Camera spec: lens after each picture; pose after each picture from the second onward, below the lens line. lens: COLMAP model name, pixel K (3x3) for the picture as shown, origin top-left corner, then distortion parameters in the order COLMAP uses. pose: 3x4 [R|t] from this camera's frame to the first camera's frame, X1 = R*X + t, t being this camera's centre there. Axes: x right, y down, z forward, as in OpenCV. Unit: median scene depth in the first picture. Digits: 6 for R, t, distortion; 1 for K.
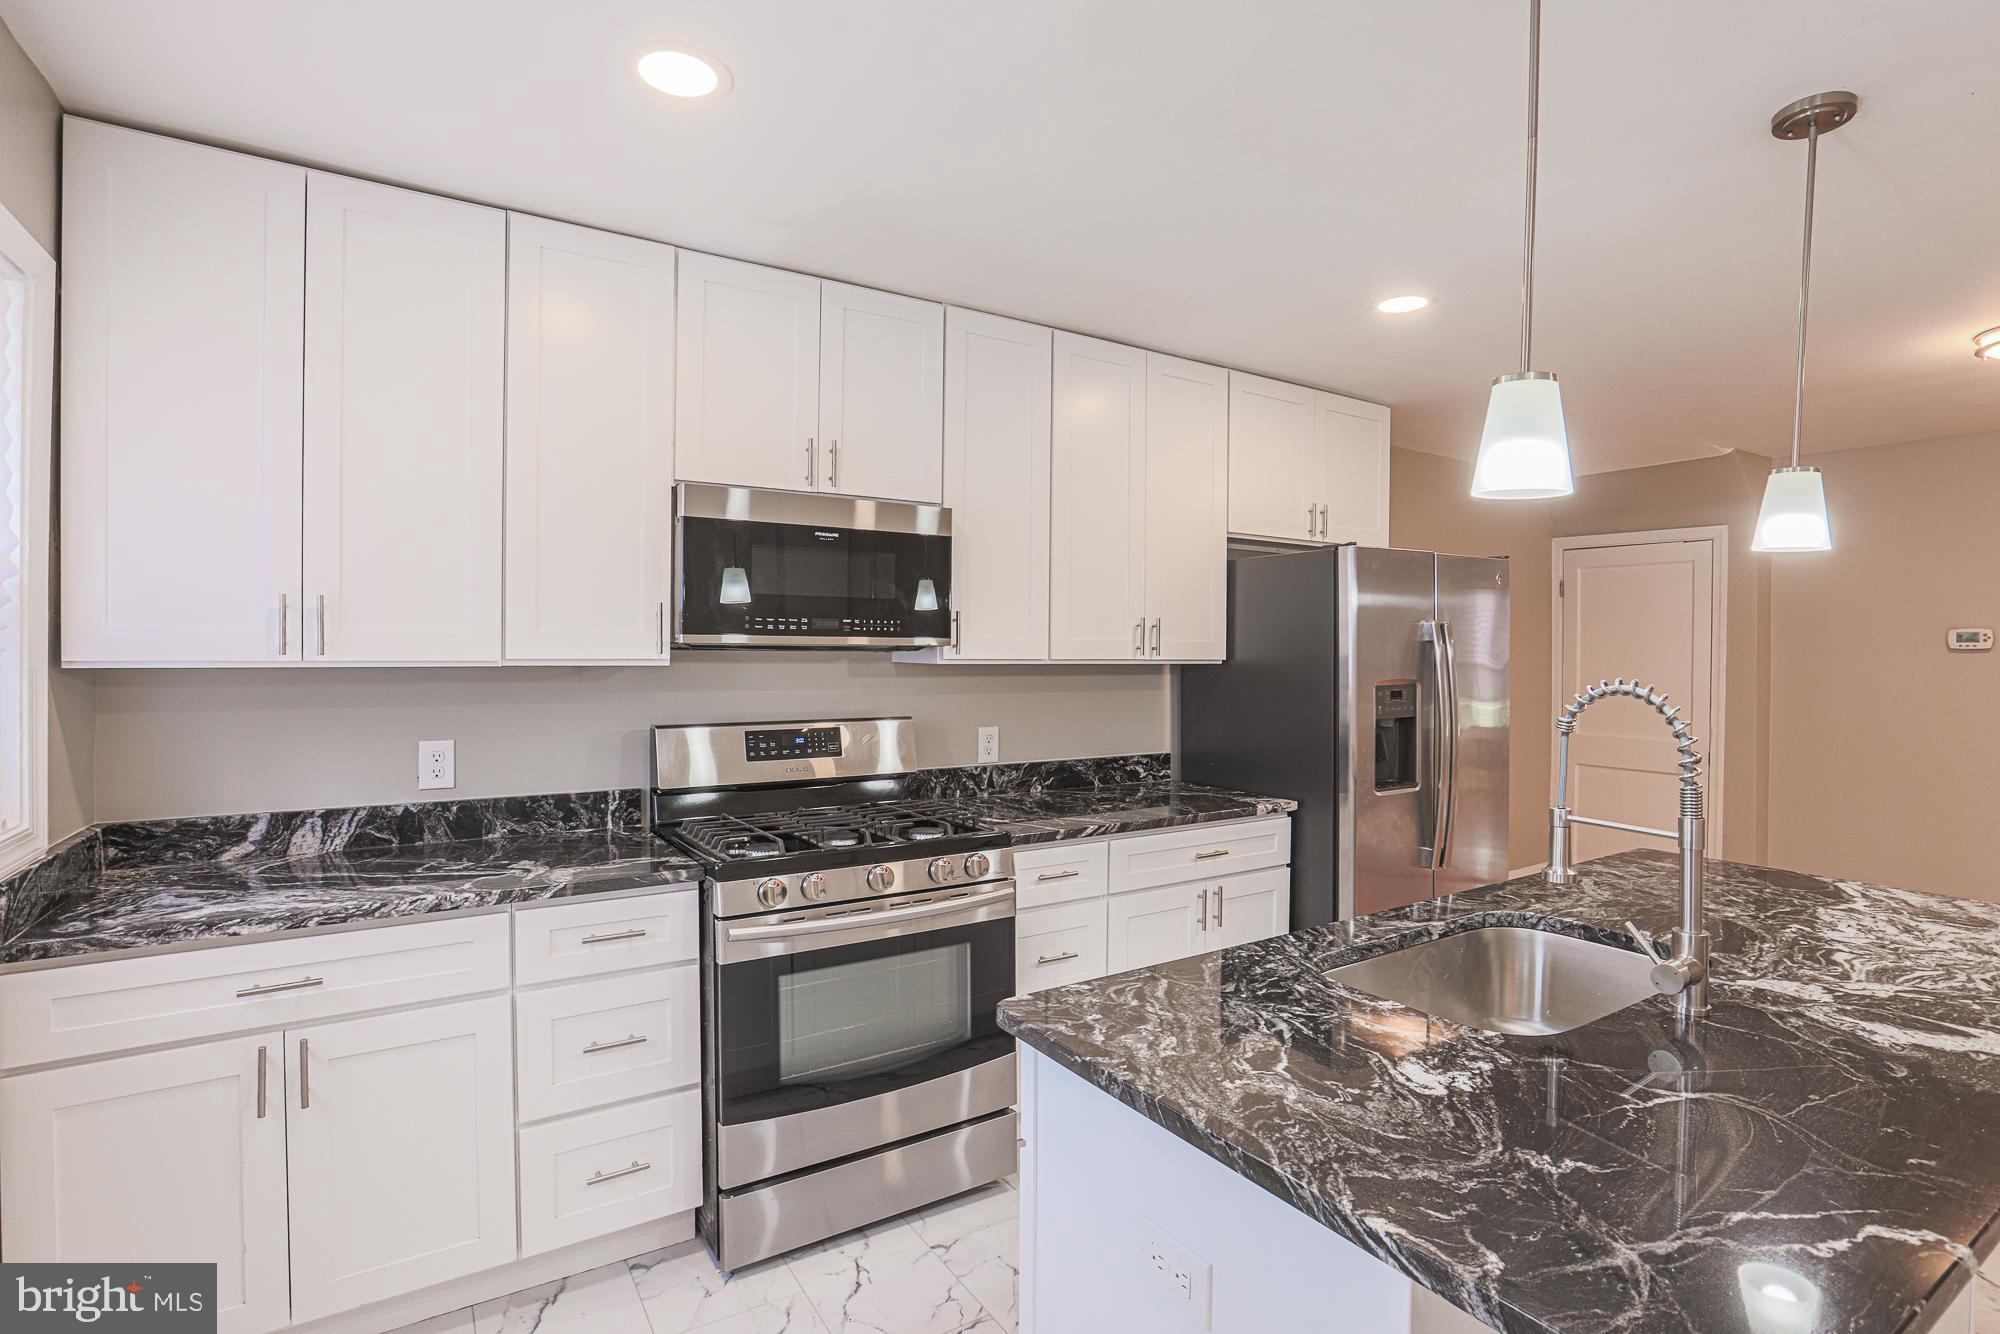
lens RADIAL K [[949.7, 0, 1018.5], [0, 949.7, 667.6], [0, 0, 1]] dist [-0.052790, 0.018344]
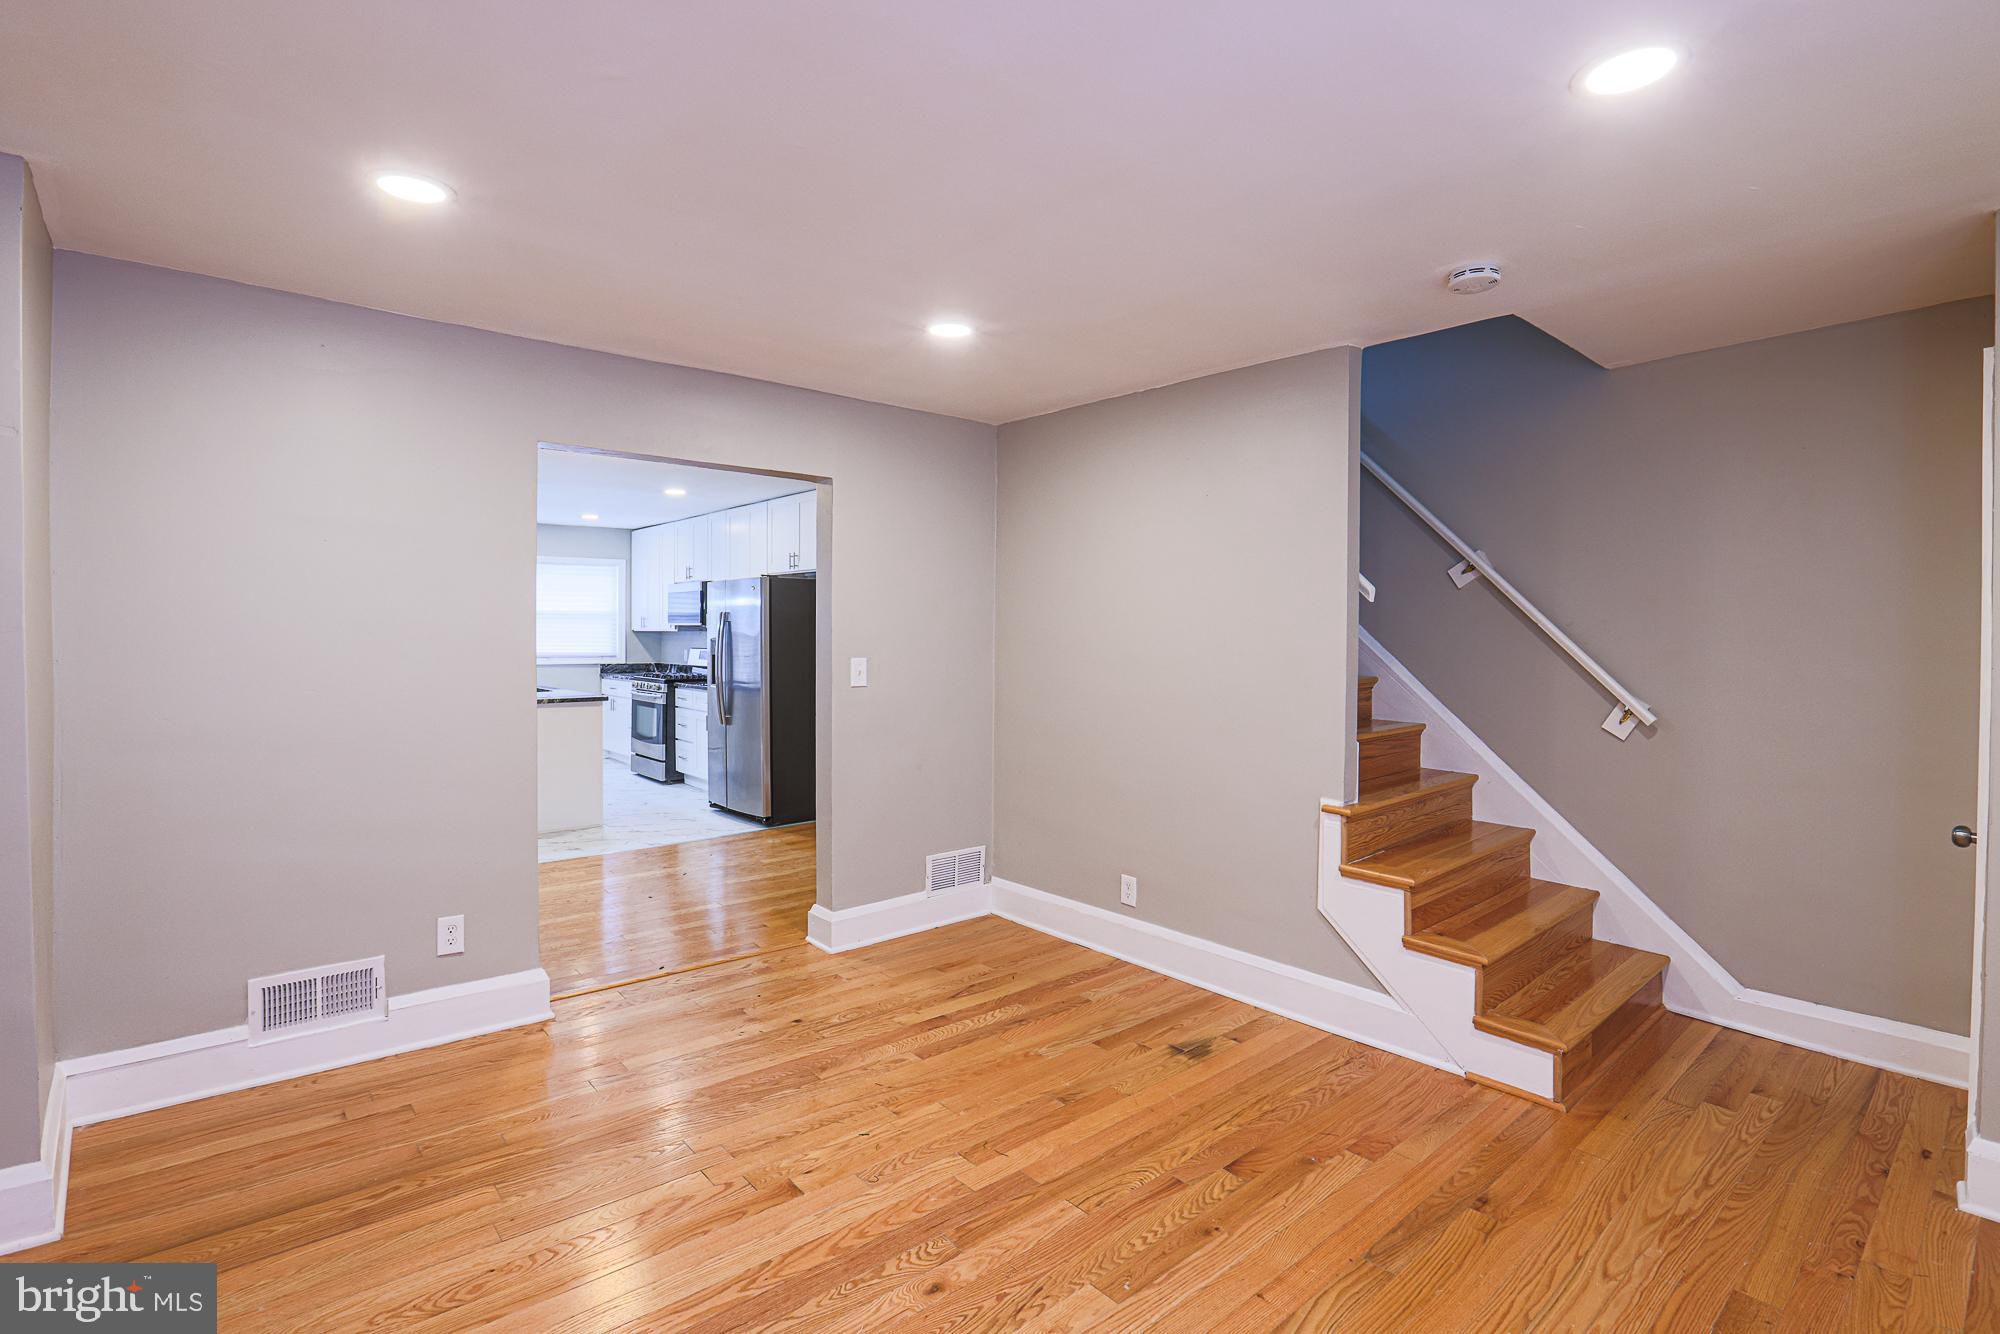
lens RADIAL K [[937.8, 0, 1008.3], [0, 937.8, 658.7], [0, 0, 1]] dist [-0.058725, 0.022564]
pose [[0.158224, 0.025166, -0.987083, 3.949166], [-0.021785, 0.999521, 0.021991, -0.001467], [0.987163, 0.018024, 0.158696, 1.923189]]
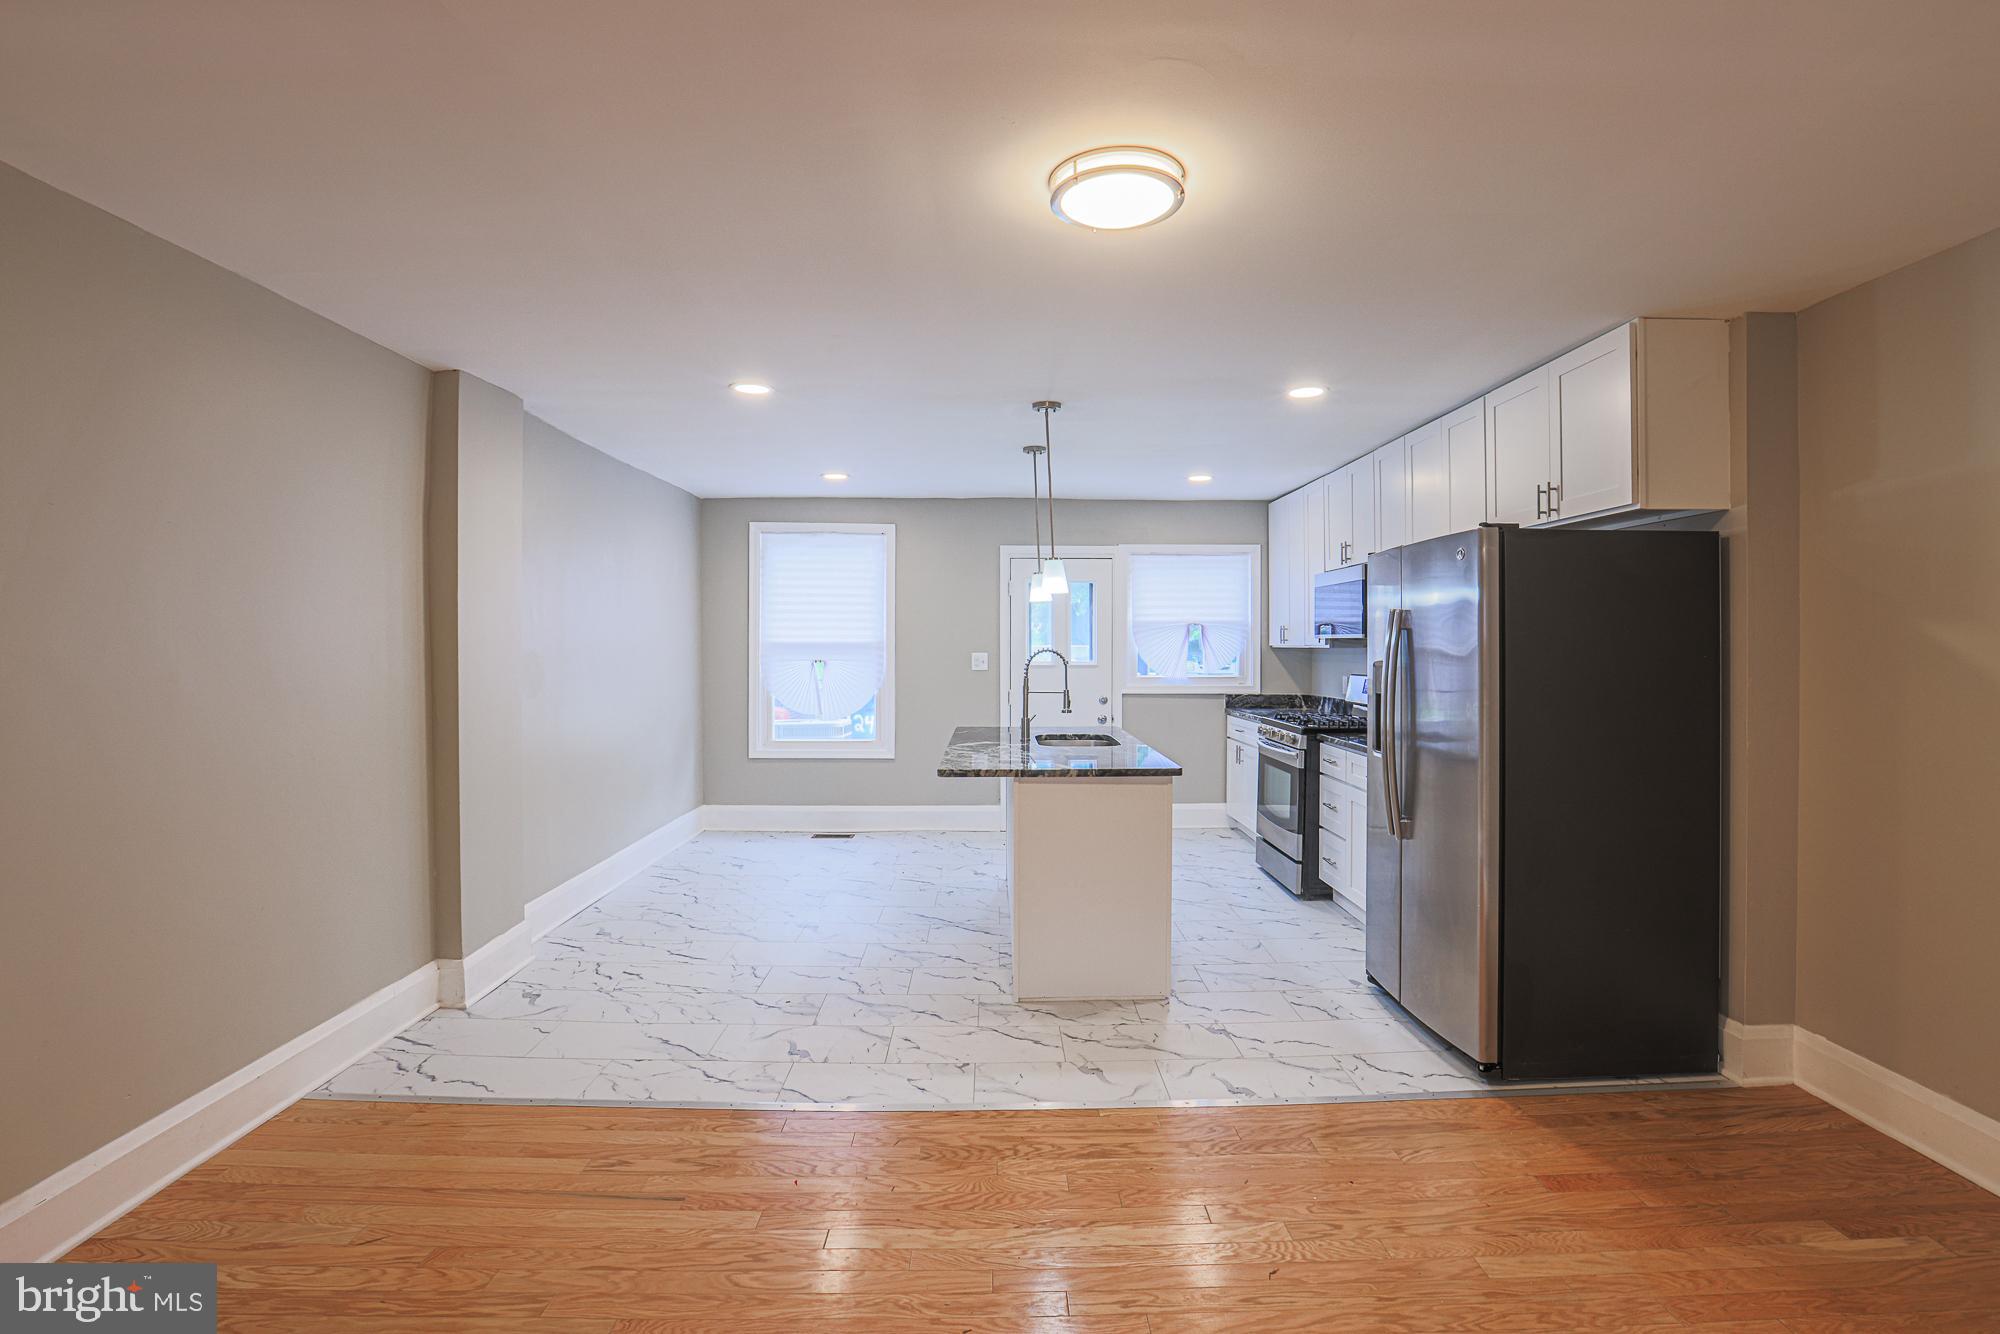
lens RADIAL K [[950.0, 0, 1016.6], [0, 950.0, 649.8], [0, 0, 1]] dist [-0.060627, 0.023355]
pose [[-0.511928, 0.000698, -0.859028, 2.371929], [-0.015148, 0.999837, 0.009839, -0.009160], [0.858895, 0.018049, -0.511834, 1.731941]]
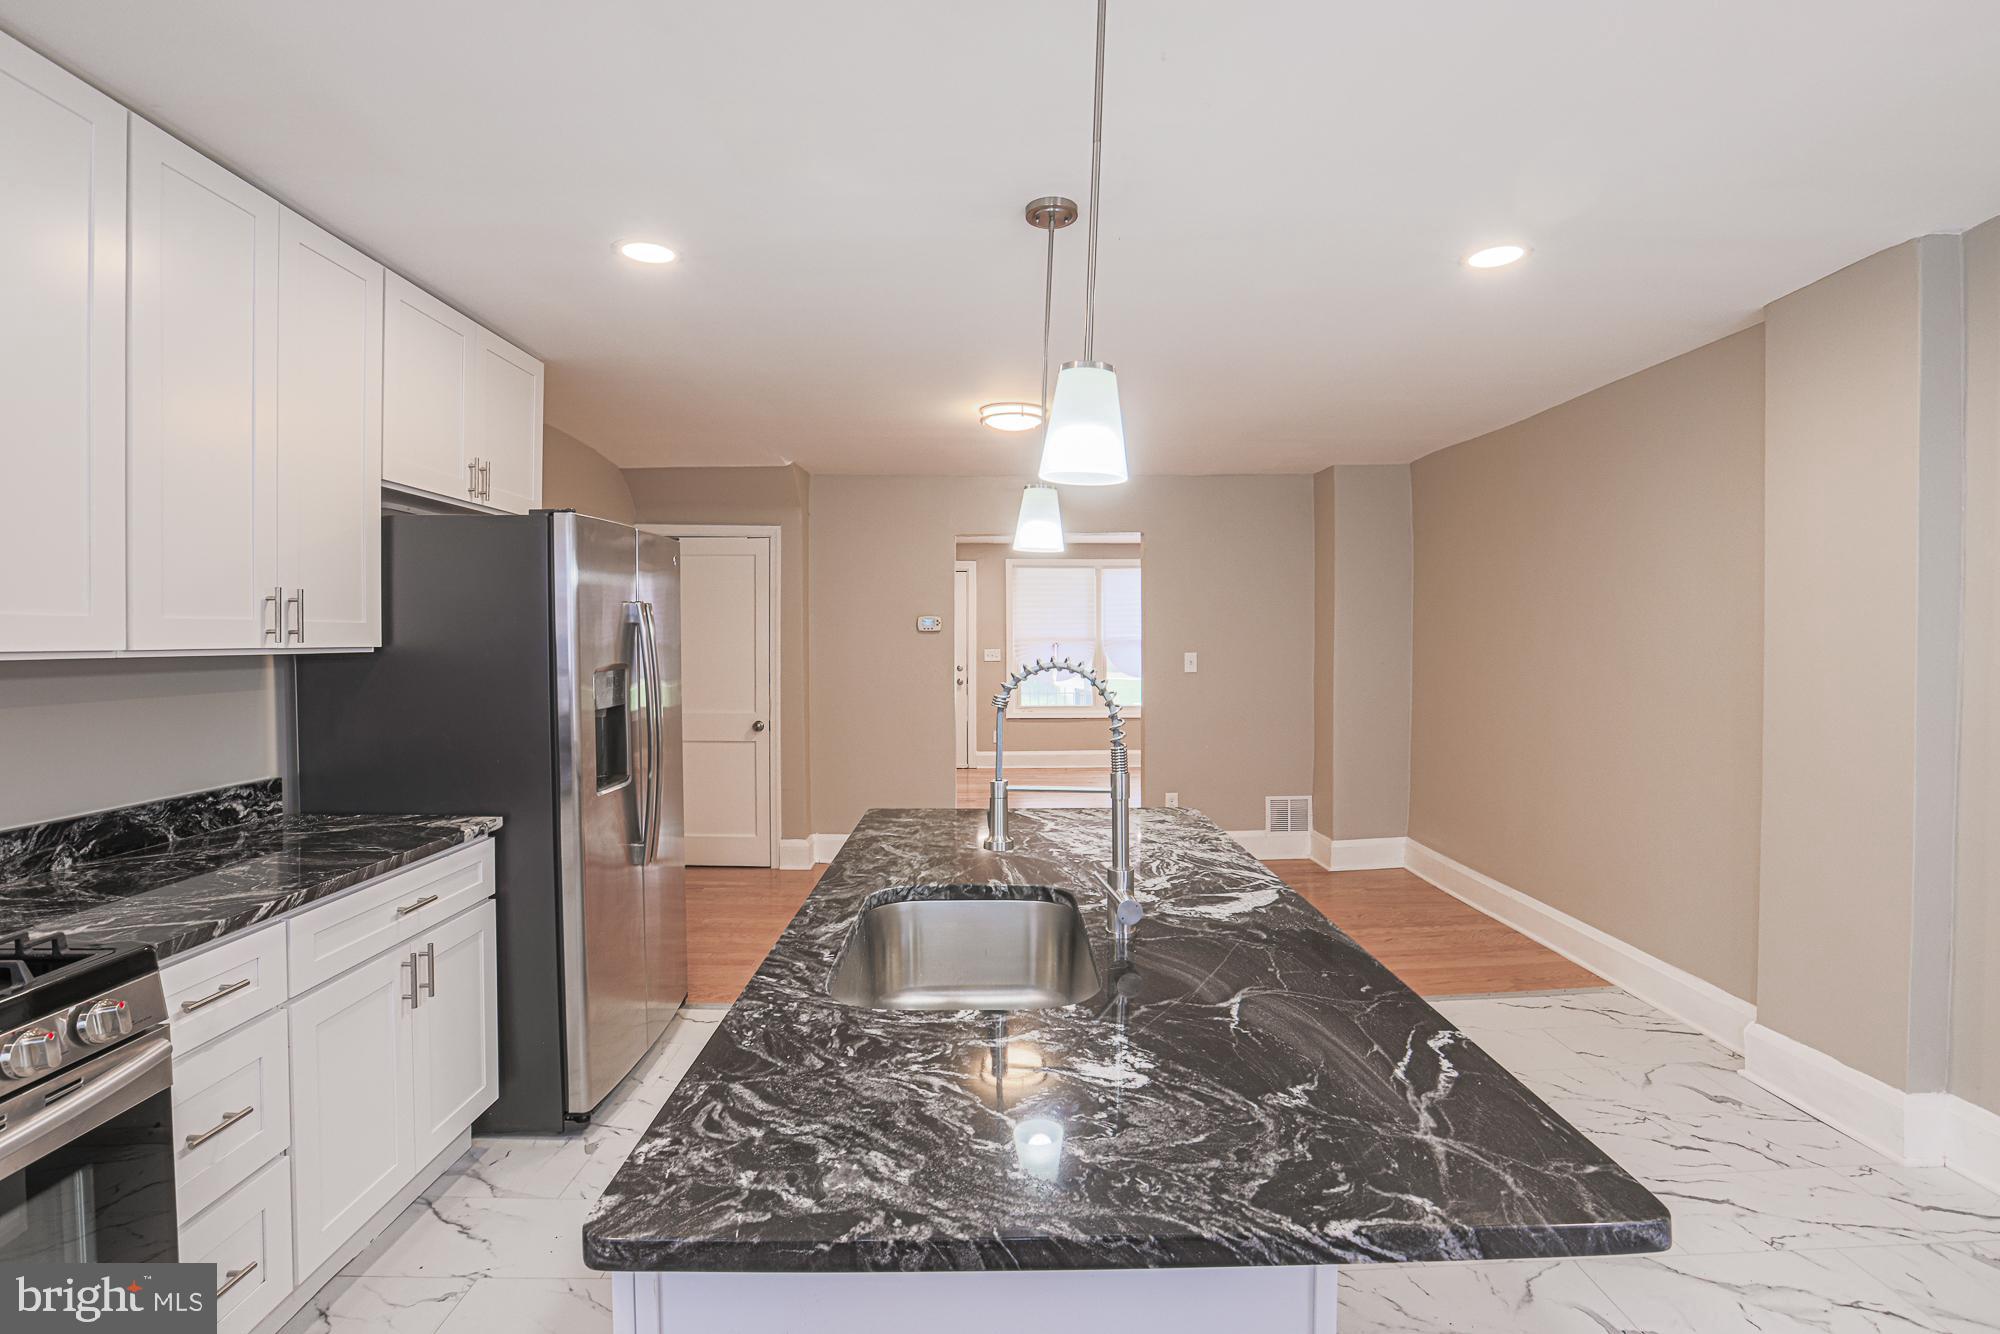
lens RADIAL K [[939.0, 0, 986.5], [0, 939.0, 652.2], [0, 0, 1]] dist [-0.057827, 0.019216]
pose [[0.538691, -0.019533, 0.842277, -0.226741], [0.017575, 0.999774, 0.011945, -0.006011], [-0.842320, 0.008368, 0.538913, 0.301128]]
